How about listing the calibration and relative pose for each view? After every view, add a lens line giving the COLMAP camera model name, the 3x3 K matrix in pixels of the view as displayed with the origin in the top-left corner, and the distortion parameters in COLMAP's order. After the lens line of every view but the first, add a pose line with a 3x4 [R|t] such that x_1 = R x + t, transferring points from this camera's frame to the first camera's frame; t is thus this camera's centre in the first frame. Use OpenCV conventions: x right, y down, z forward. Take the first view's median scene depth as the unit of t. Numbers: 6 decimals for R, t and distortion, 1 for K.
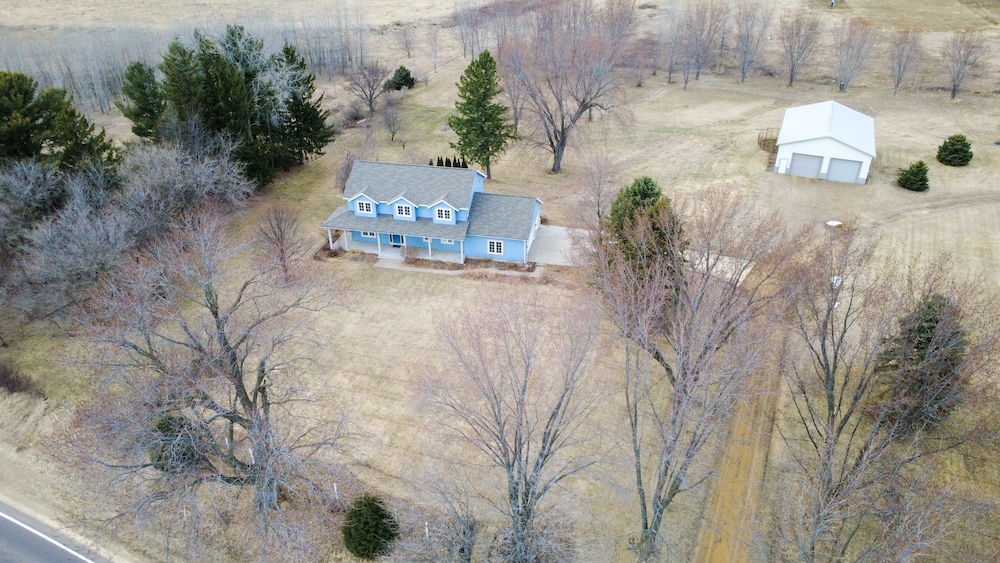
lens RADIAL K [[728.2, 0, 499.4], [0, 728.2, 281.2], [0, 0, 1]] dist [0.000412, 0.002331]
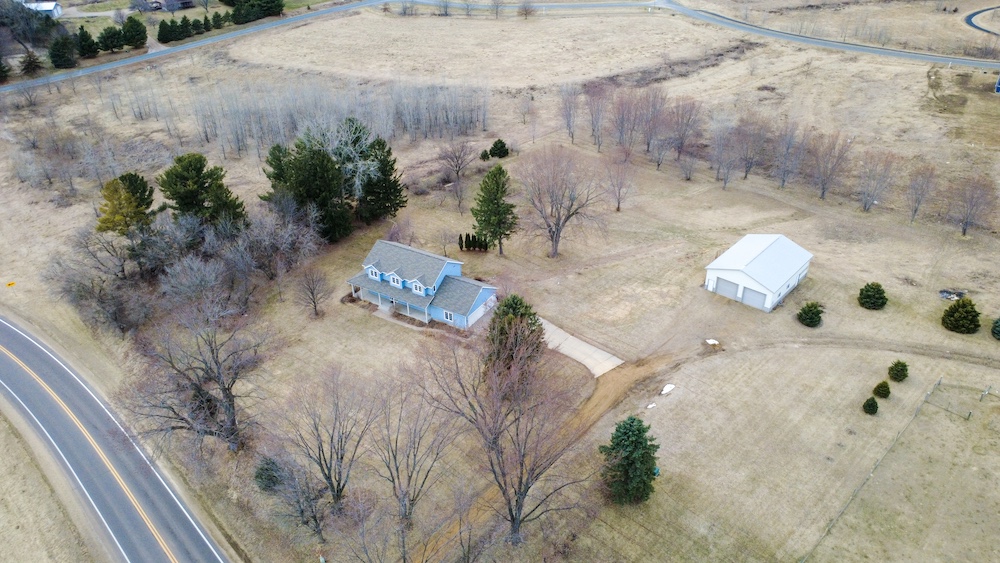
lens RADIAL K [[728.2, 0, 500.5], [0, 728.2, 281.8], [0, 0, 1]] dist [0.000412, 0.002331]
pose [[0.946046, 0.165675, -0.278475, 0.431599], [-0.163806, 0.986032, 0.030138, -0.155764], [0.279578, 0.017104, 0.959971, -0.325348]]
